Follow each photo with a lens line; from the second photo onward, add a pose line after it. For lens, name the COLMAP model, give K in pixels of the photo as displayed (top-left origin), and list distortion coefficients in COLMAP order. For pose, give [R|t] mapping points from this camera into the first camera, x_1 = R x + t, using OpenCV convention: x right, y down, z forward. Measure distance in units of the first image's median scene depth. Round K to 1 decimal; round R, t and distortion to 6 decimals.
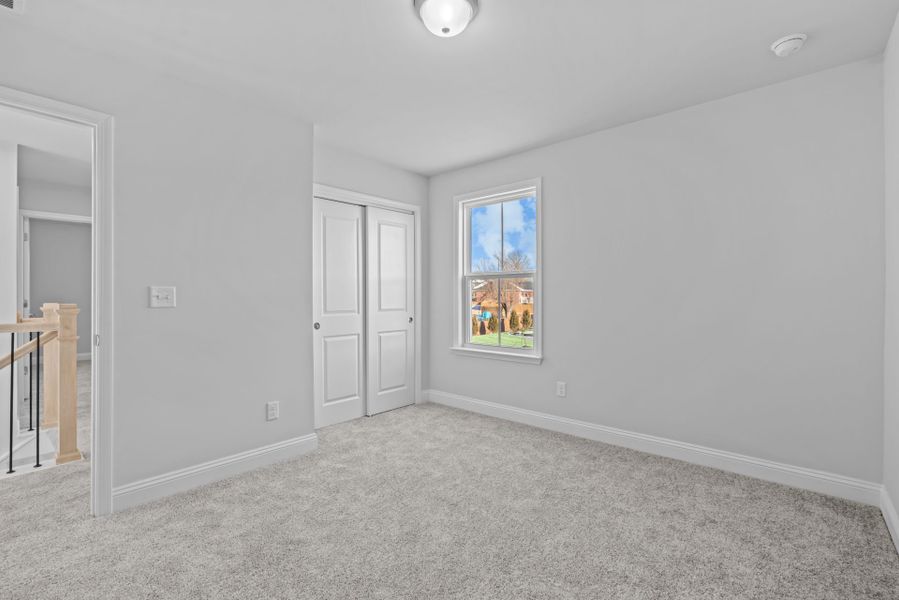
lens RADIAL K [[404.0, 0, 446.9], [0, 404.0, 293.3], [0, 0, 1]] dist [0.005993, 0.000645]
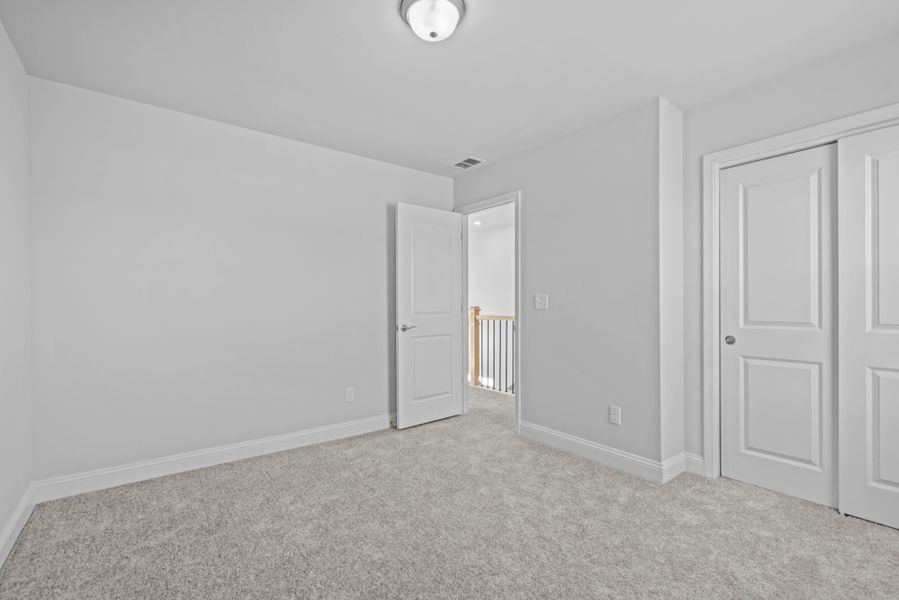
lens RADIAL K [[404.0, 0, 451.0], [0, 404.0, 302.3], [0, 0, 1]] dist [0.005993, 0.000645]
pose [[-0.171241, 0.006731, -0.985206, 0.496611], [0.016596, 0.999854, 0.003947, -0.000726], [0.985089, -0.015675, -0.171328, 0.615572]]
